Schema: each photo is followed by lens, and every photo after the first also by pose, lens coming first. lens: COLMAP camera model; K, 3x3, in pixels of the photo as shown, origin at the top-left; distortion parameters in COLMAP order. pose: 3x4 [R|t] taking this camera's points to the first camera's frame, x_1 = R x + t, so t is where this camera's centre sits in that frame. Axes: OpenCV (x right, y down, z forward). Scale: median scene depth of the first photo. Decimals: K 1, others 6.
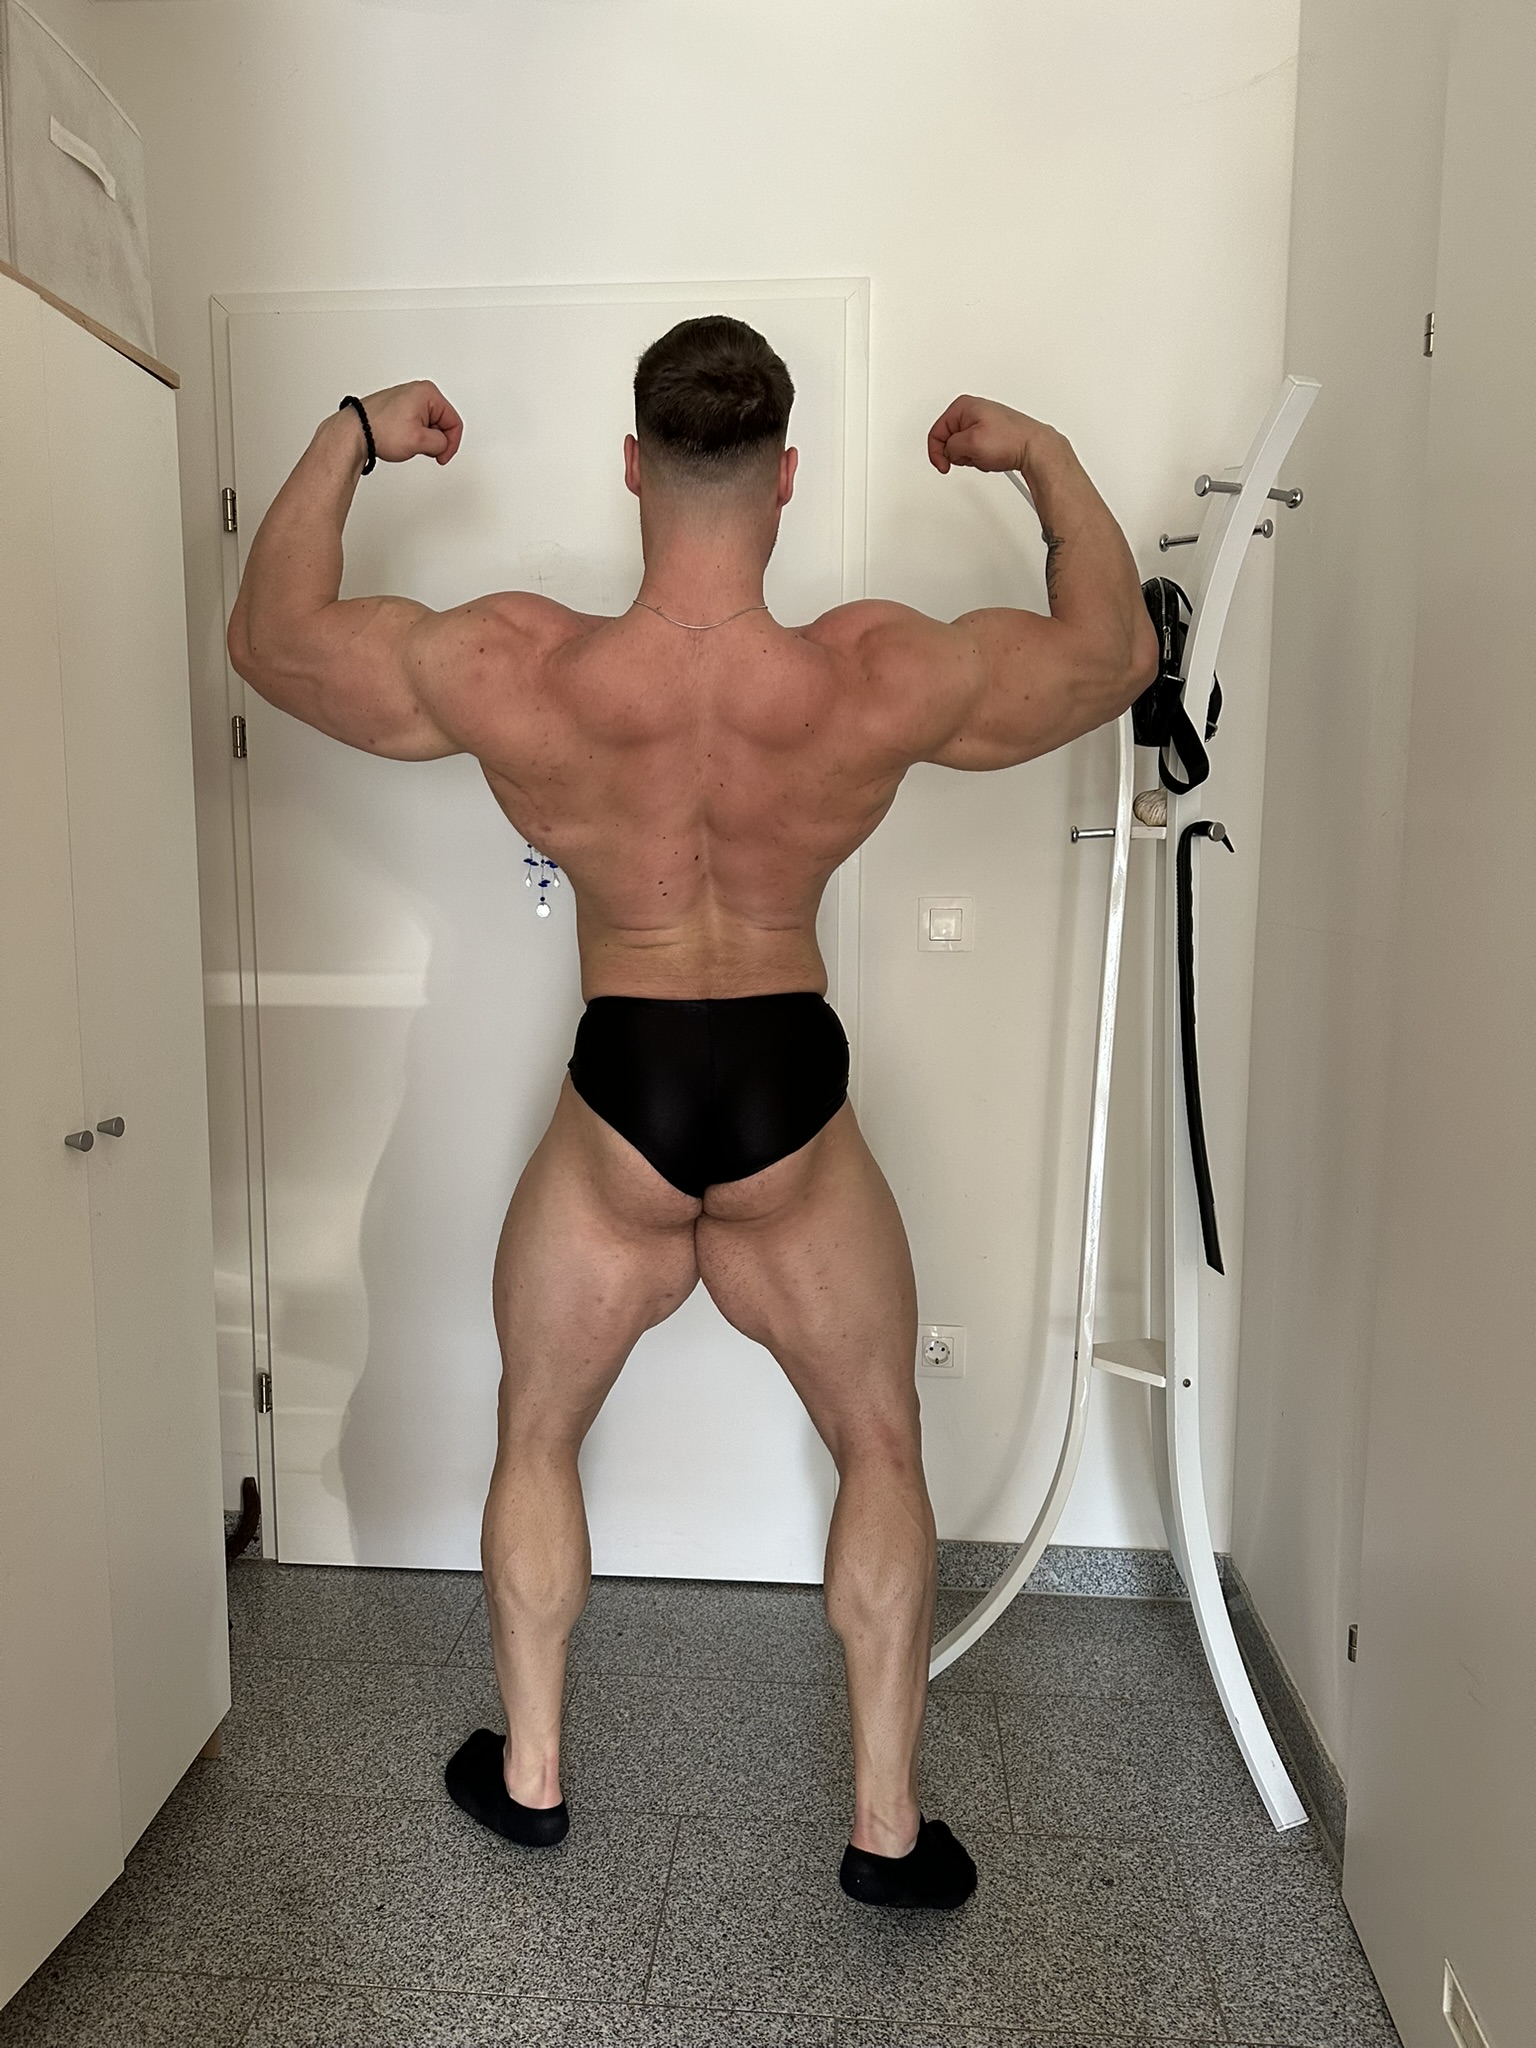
lens RADIAL K [[1421.9, 0, 752.1], [0, 1421.9, 1028.0], [0, 0, 1]] dist [0.025872, -0.032159]
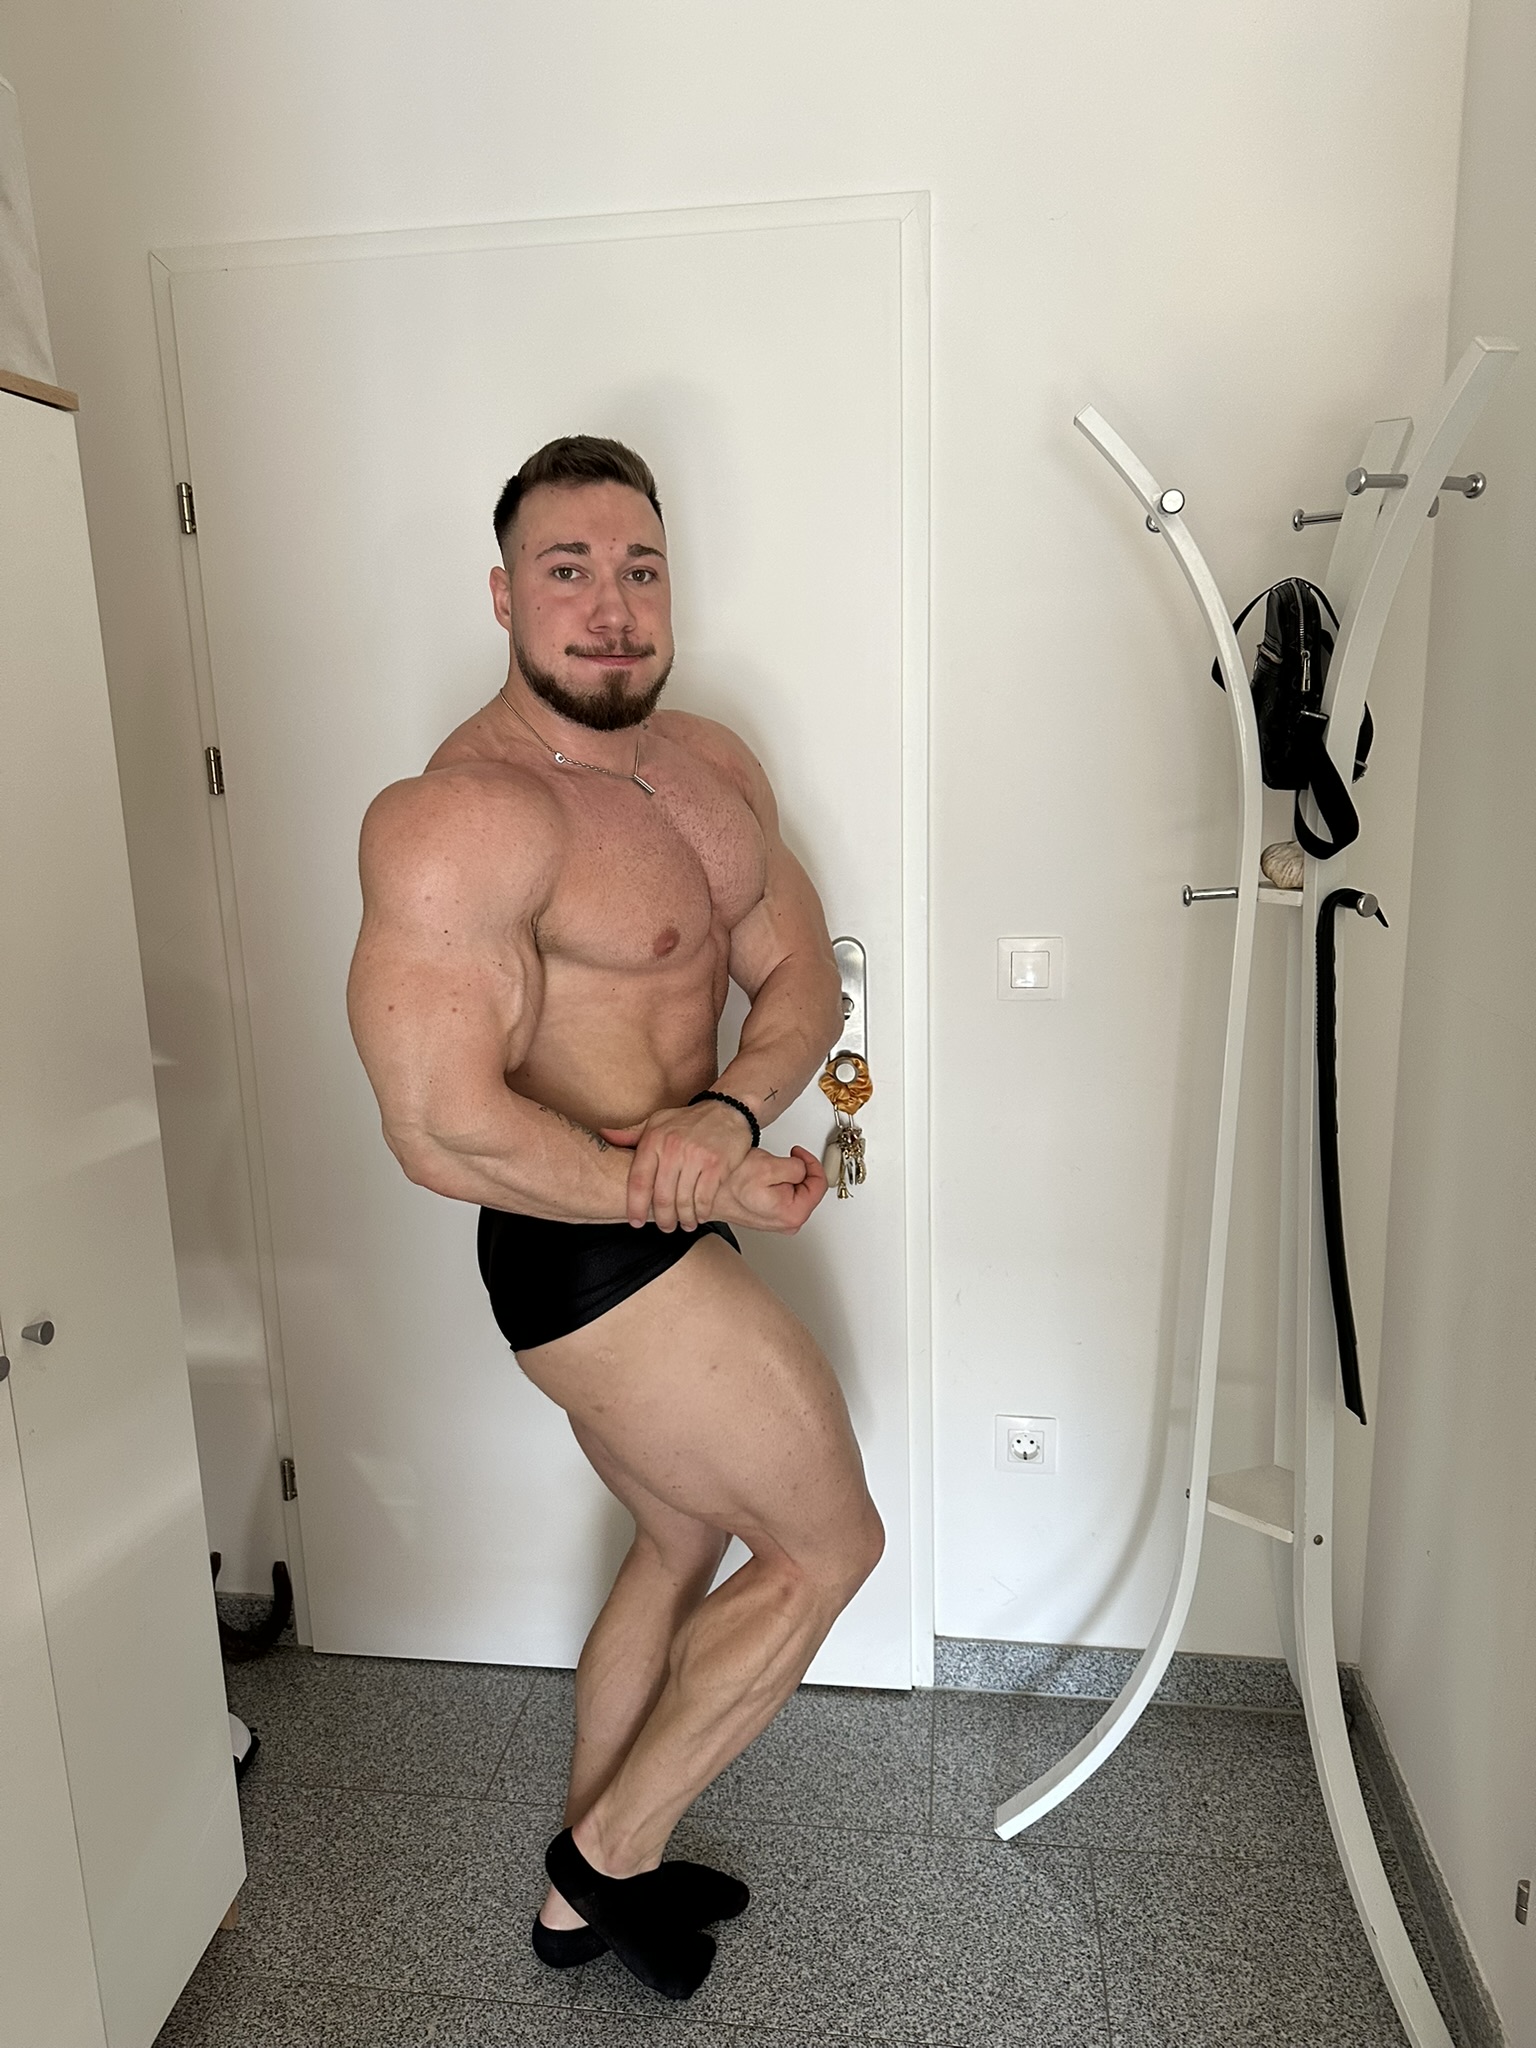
lens RADIAL K [[1426.9, 0, 754.2], [0, 1426.9, 1013.7], [0, 0, 1]] dist [0.003745, -0.008495]
pose [[0.997981, -0.018376, -0.060795, 0.025402], [0.023801, 0.995680, 0.089745, -0.148147], [0.058883, -0.091011, 0.994108, 0.158762]]
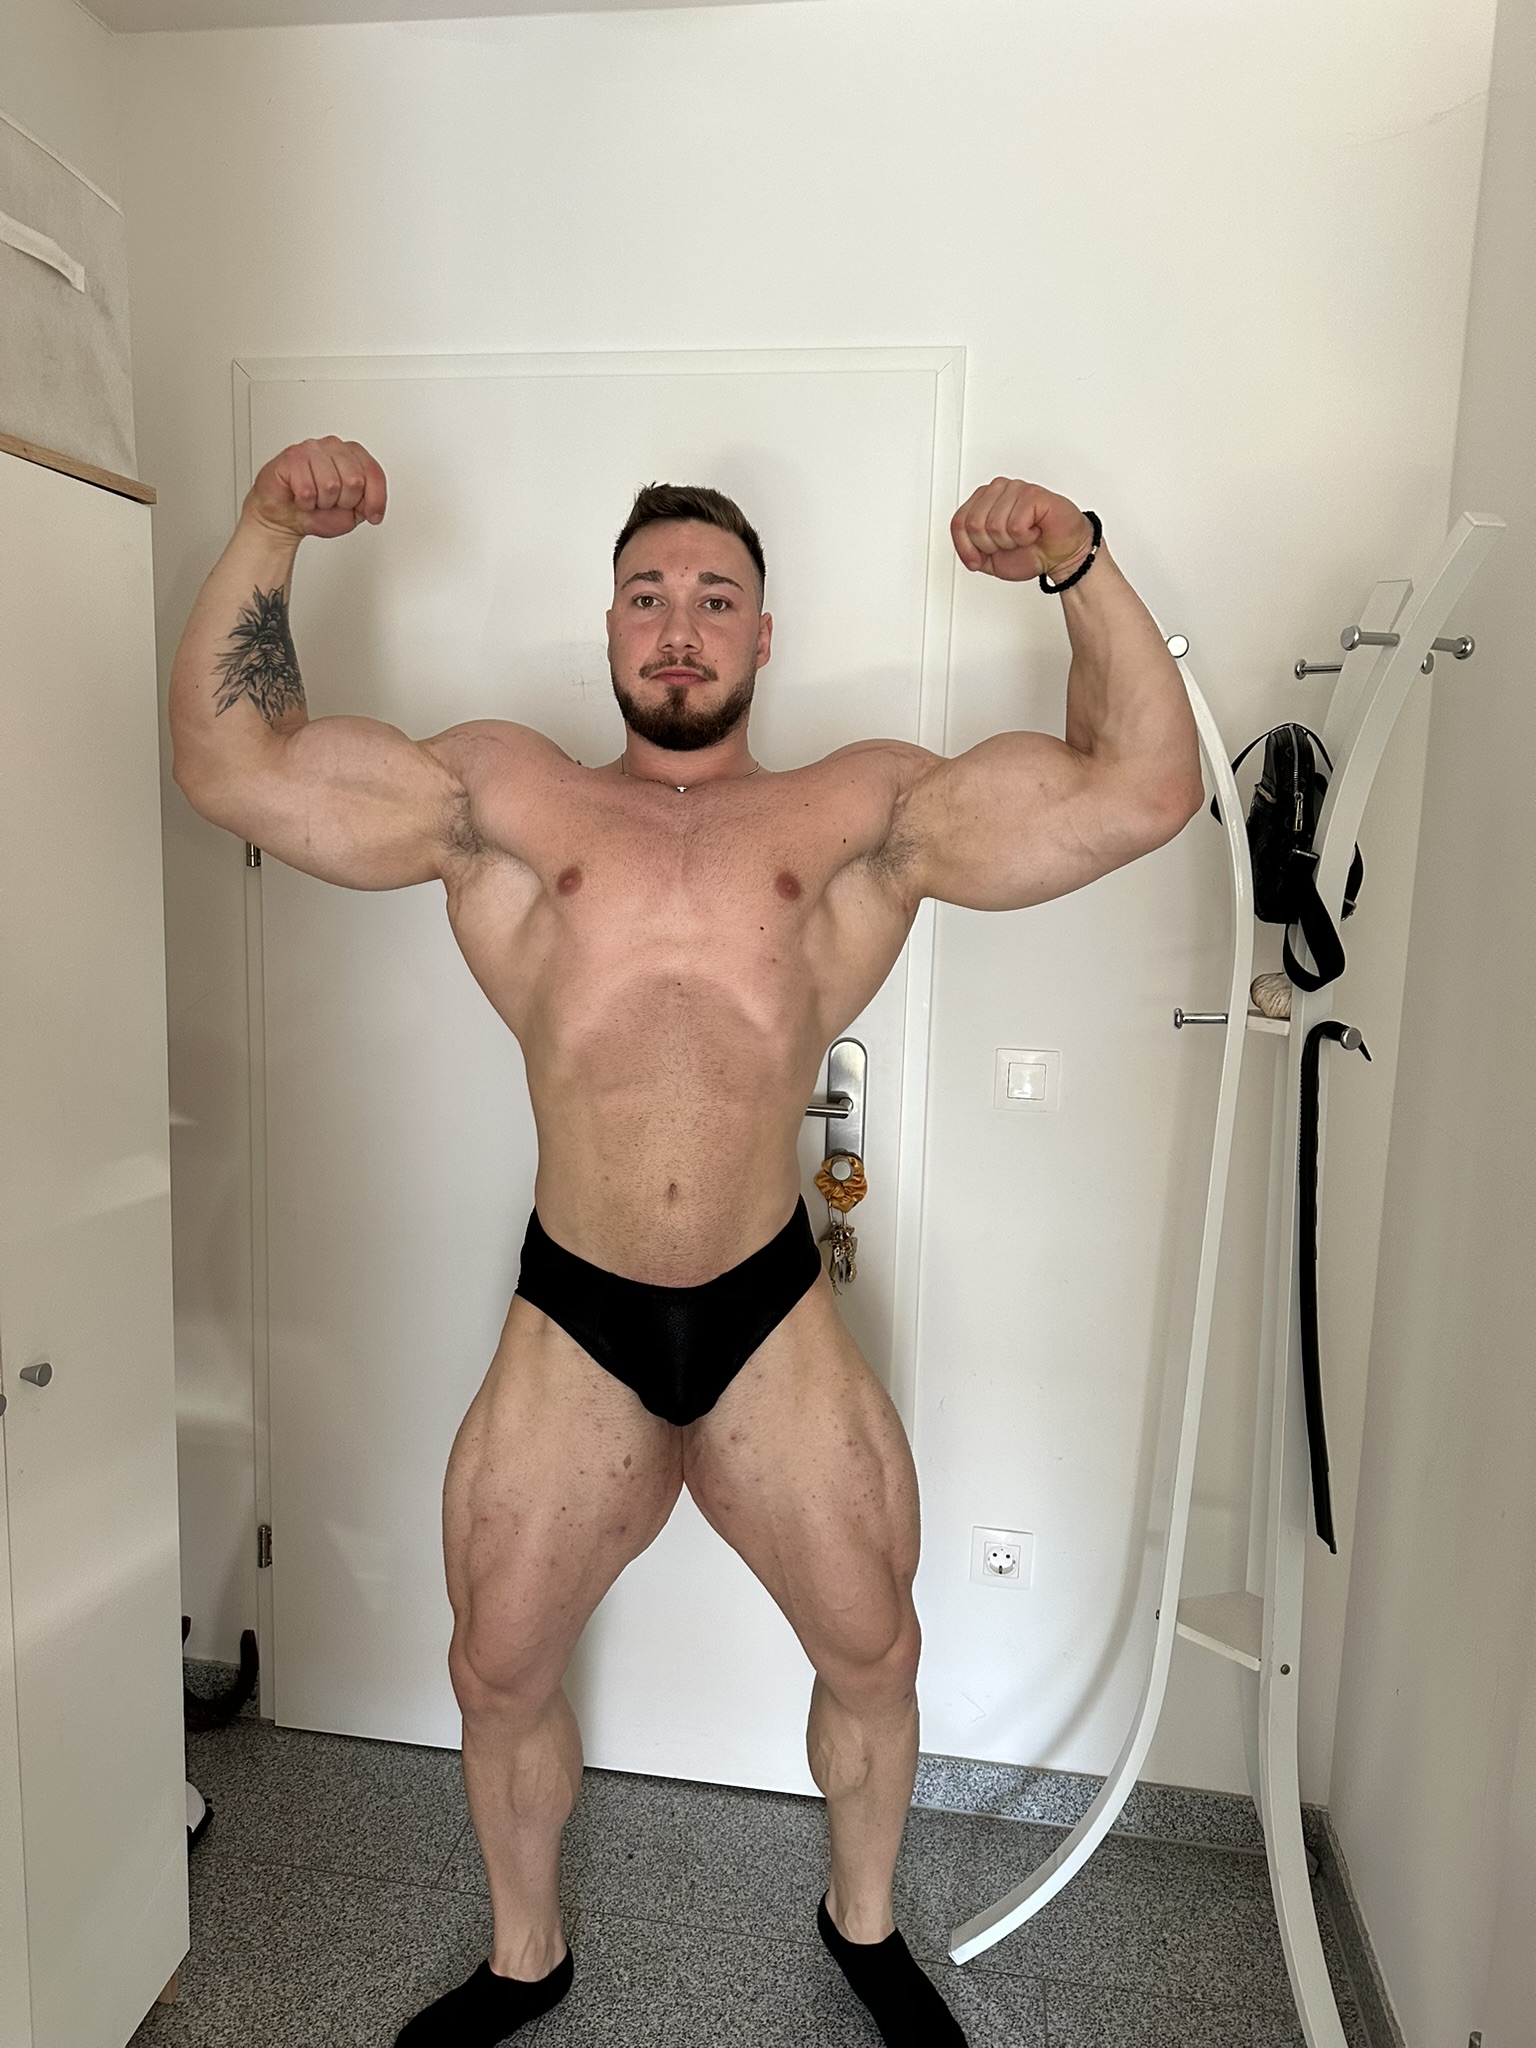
lens RADIAL K [[1426.9, 0, 754.2], [0, 1426.9, 1013.7], [0, 0, 1]] dist [0.003745, -0.008495]
pose [[0.996741, 0.037515, -0.071407, 0.034341], [-0.036223, 0.999157, 0.019304, -0.146564], [0.072071, -0.016654, 0.997260, 0.131964]]
